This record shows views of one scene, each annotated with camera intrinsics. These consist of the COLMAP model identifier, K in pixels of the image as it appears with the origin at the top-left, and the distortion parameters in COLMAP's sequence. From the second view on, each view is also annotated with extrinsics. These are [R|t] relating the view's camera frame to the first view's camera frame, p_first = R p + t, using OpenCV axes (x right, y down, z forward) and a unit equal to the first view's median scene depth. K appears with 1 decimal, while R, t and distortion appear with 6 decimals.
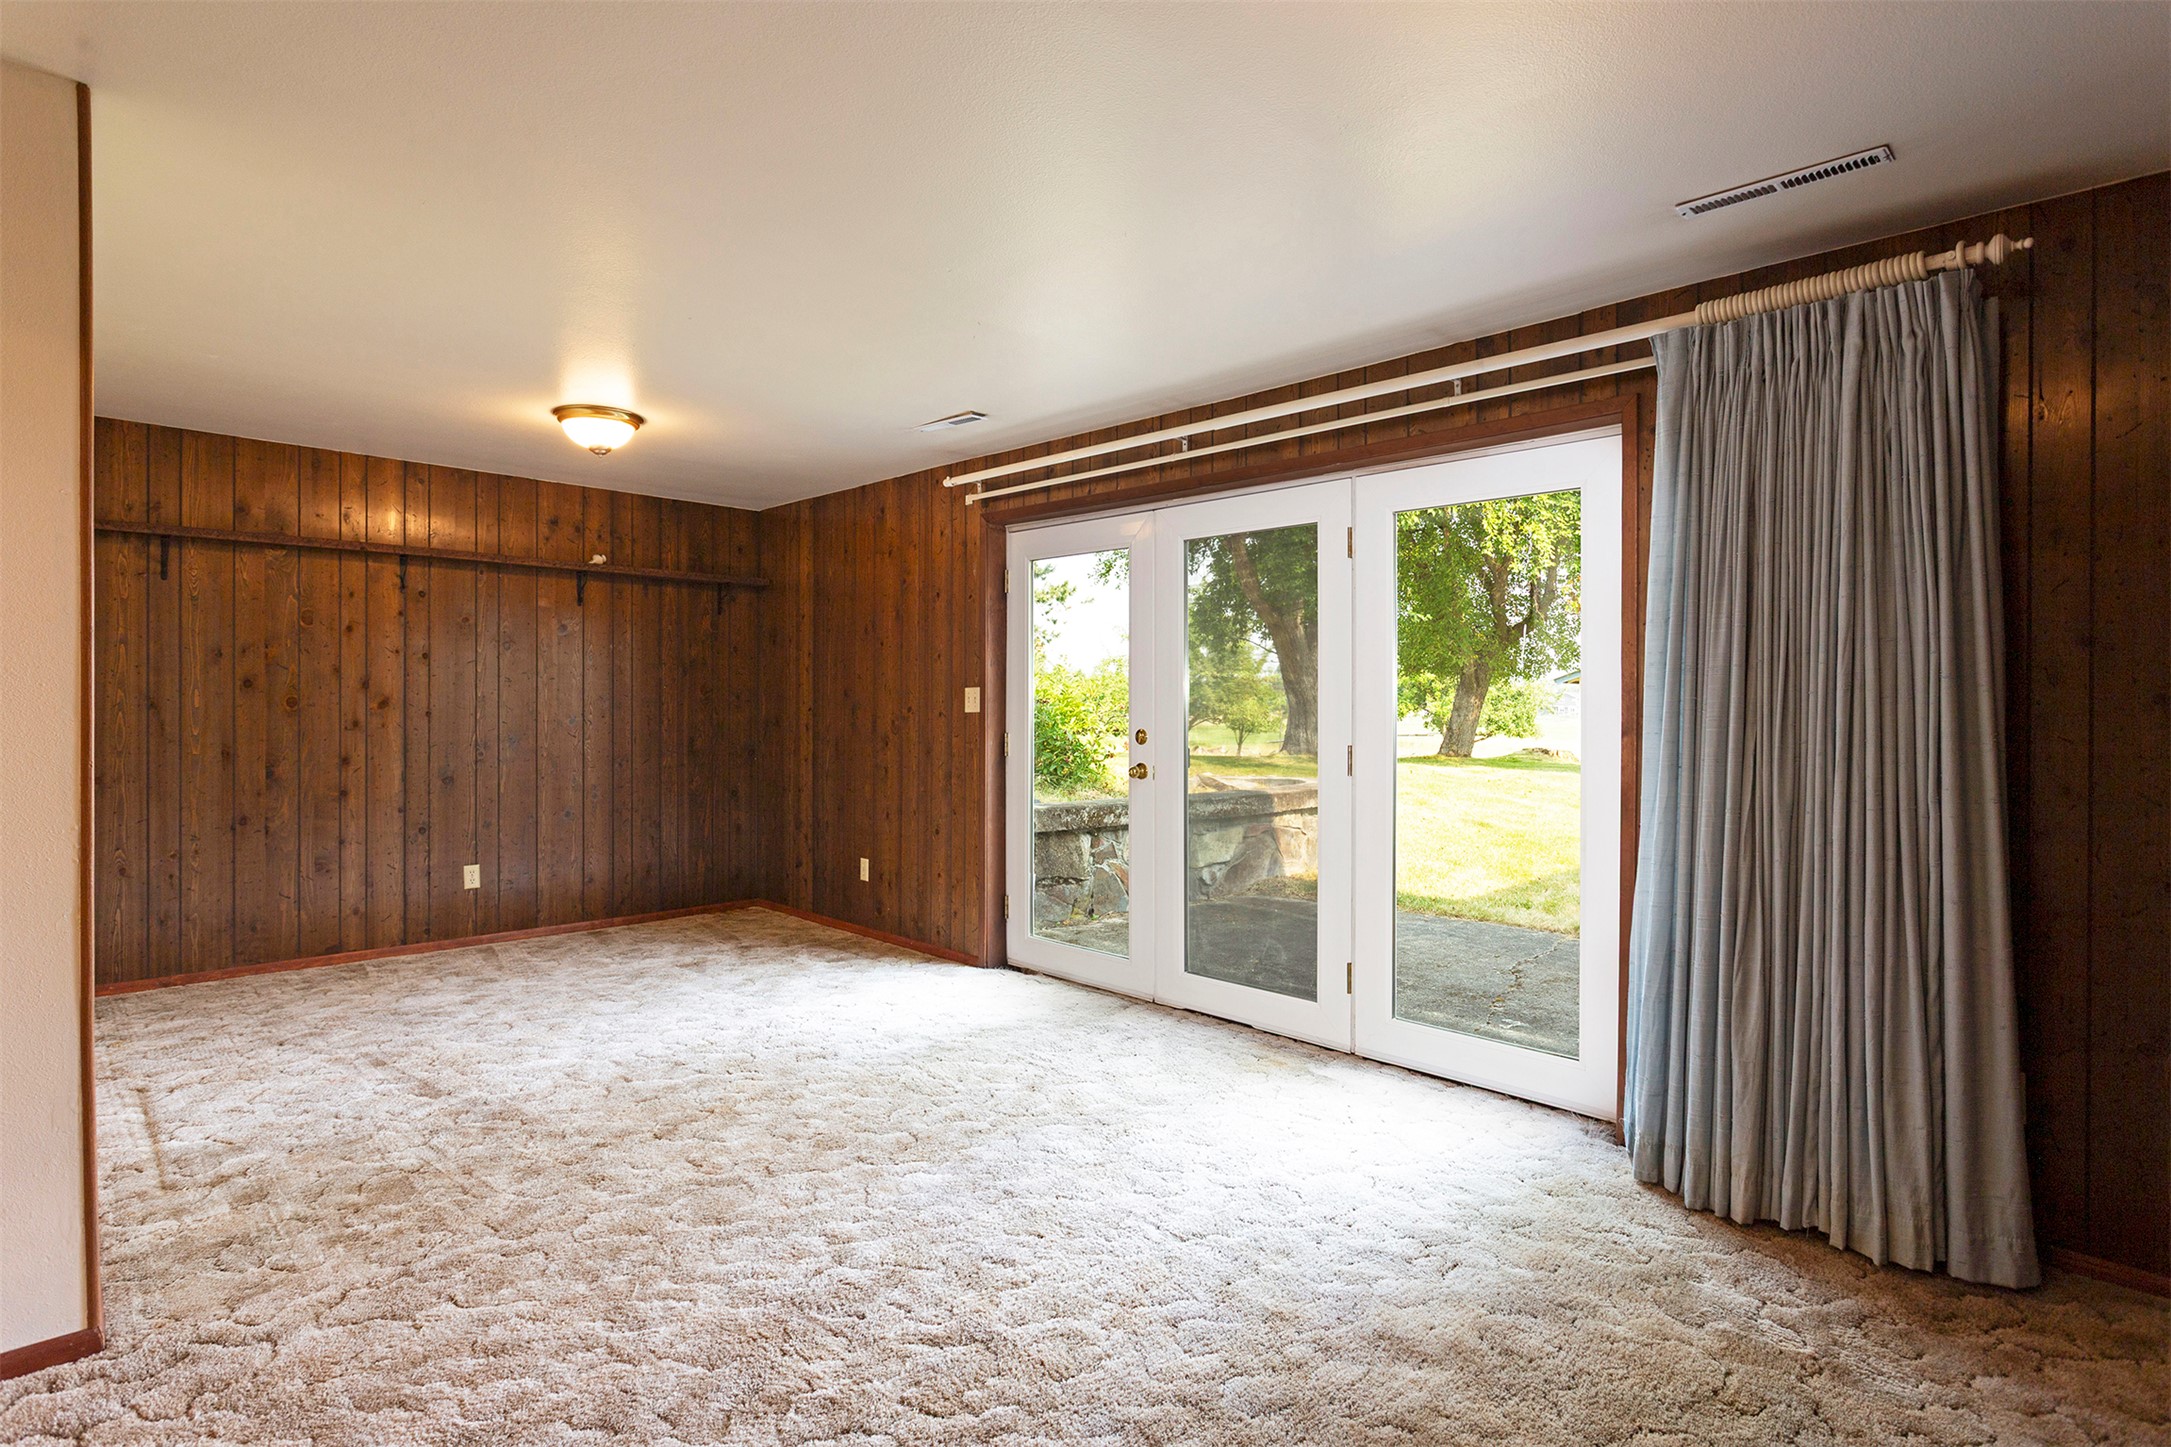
lens RADIAL K [[1106.9, 0, 1089.7], [0, 1106.9, 715.4], [0, 0, 1]] dist [0.000526, 0.000154]
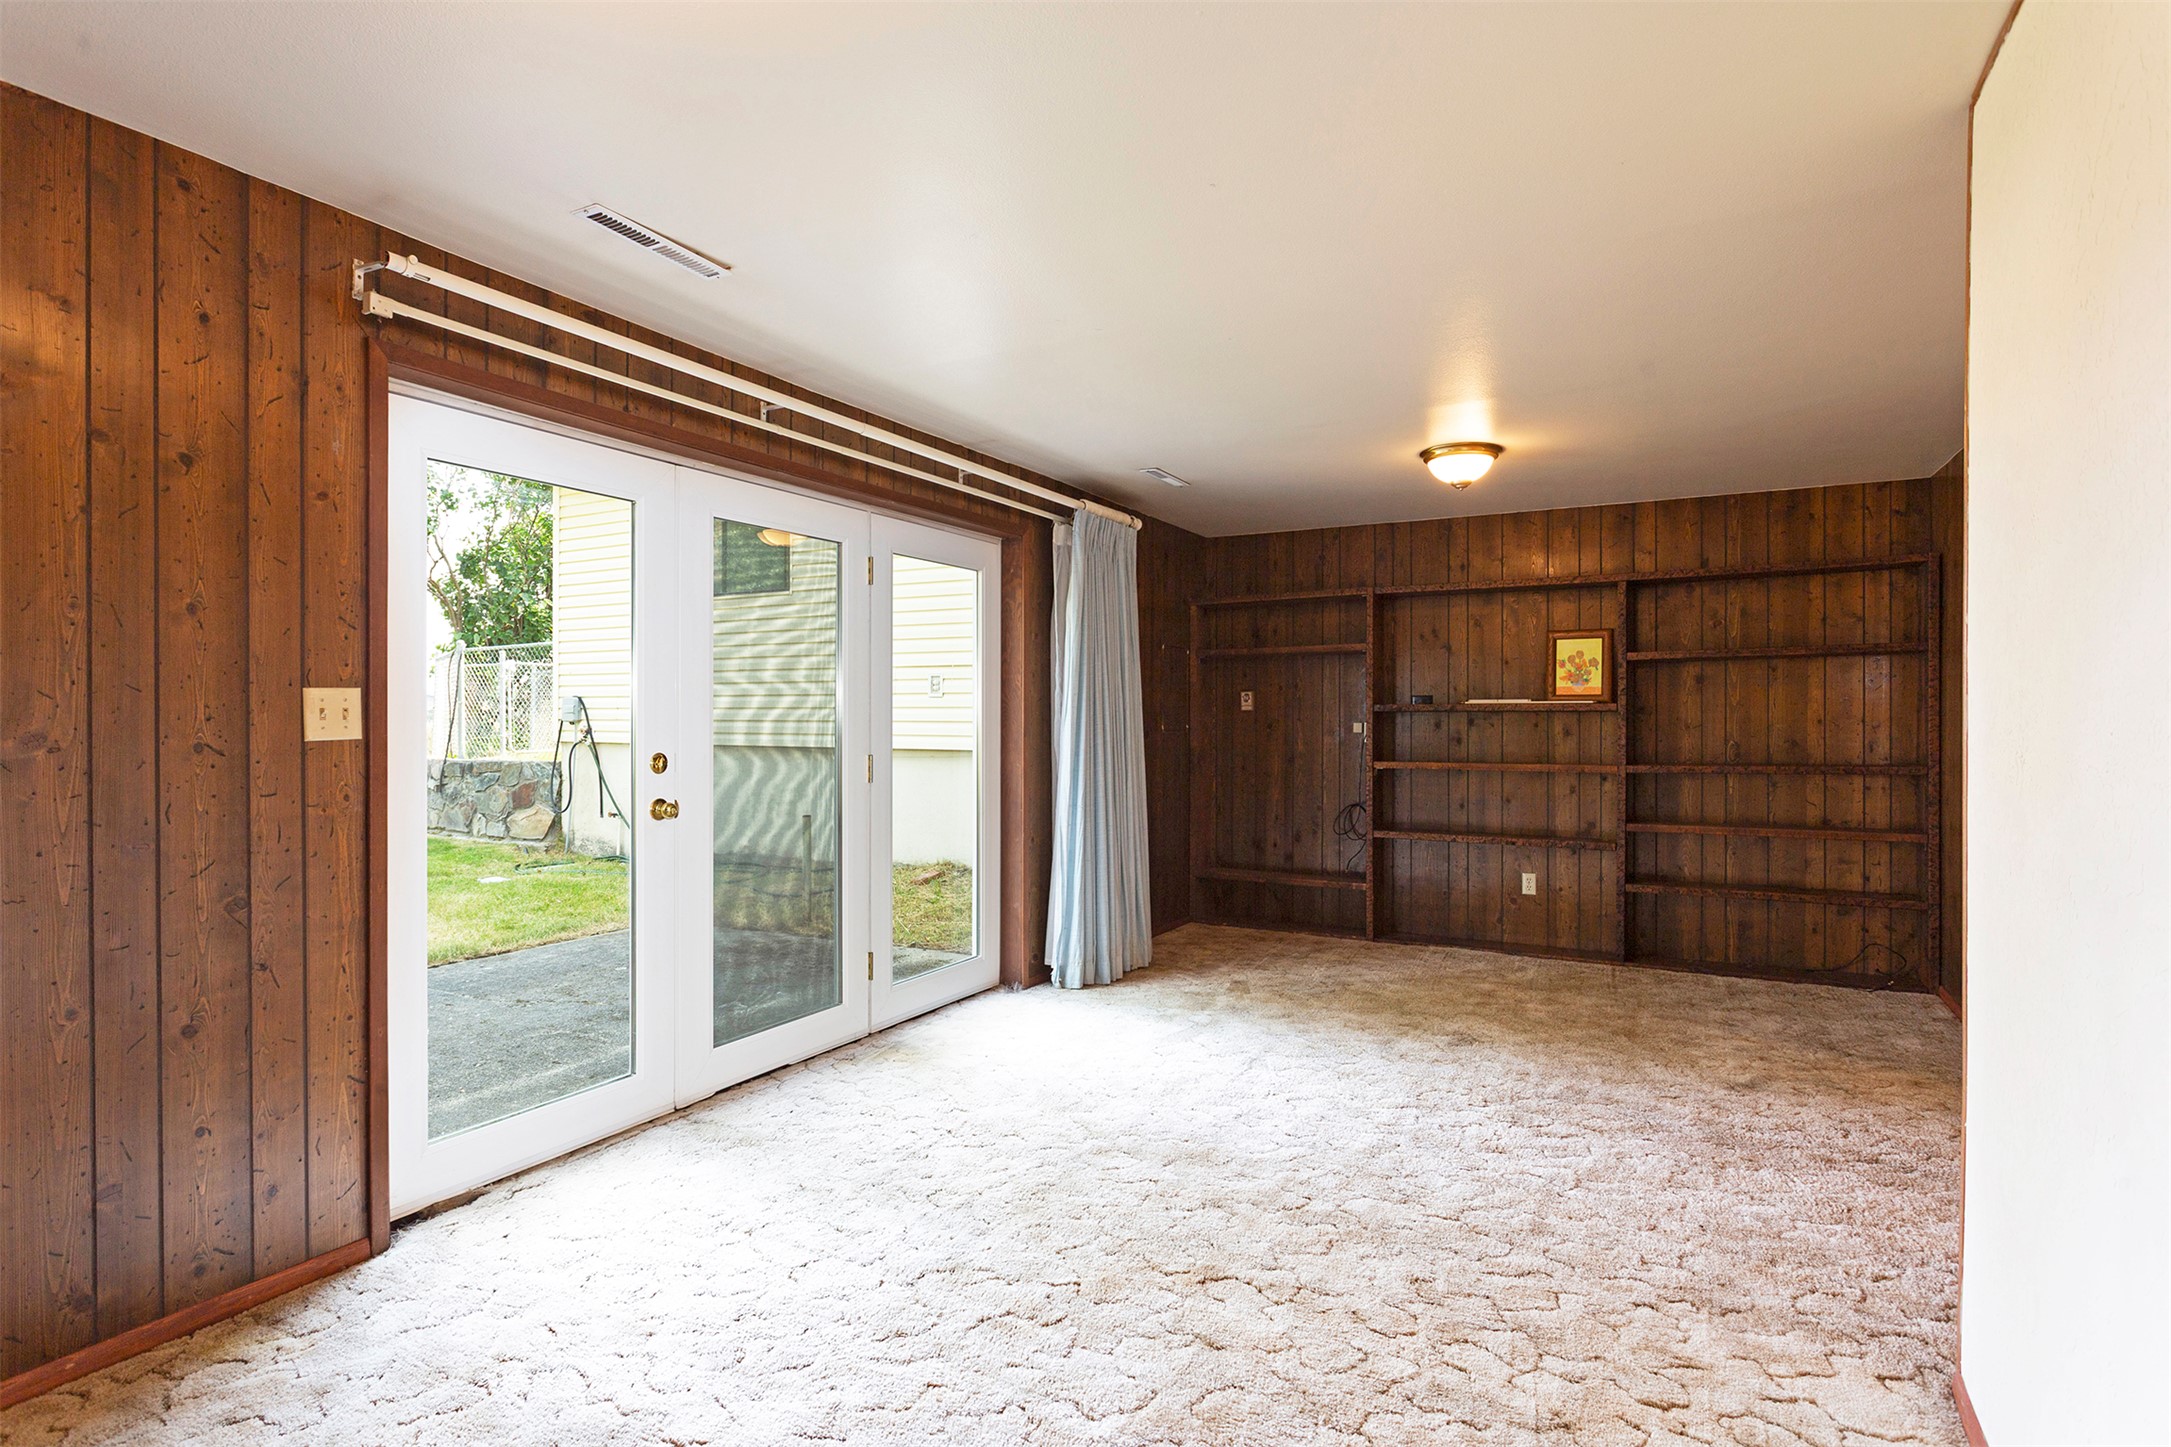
lens RADIAL K [[1106.9, 0, 1088.9], [0, 1106.9, 715.2], [0, 0, 1]] dist [0.000526, 0.000154]
pose [[-0.285052, -0.005616, 0.958496, -0.800122], [0.011554, 0.999890, 0.009294, -0.017327], [-0.958442, 0.013724, -0.284956, 1.003759]]
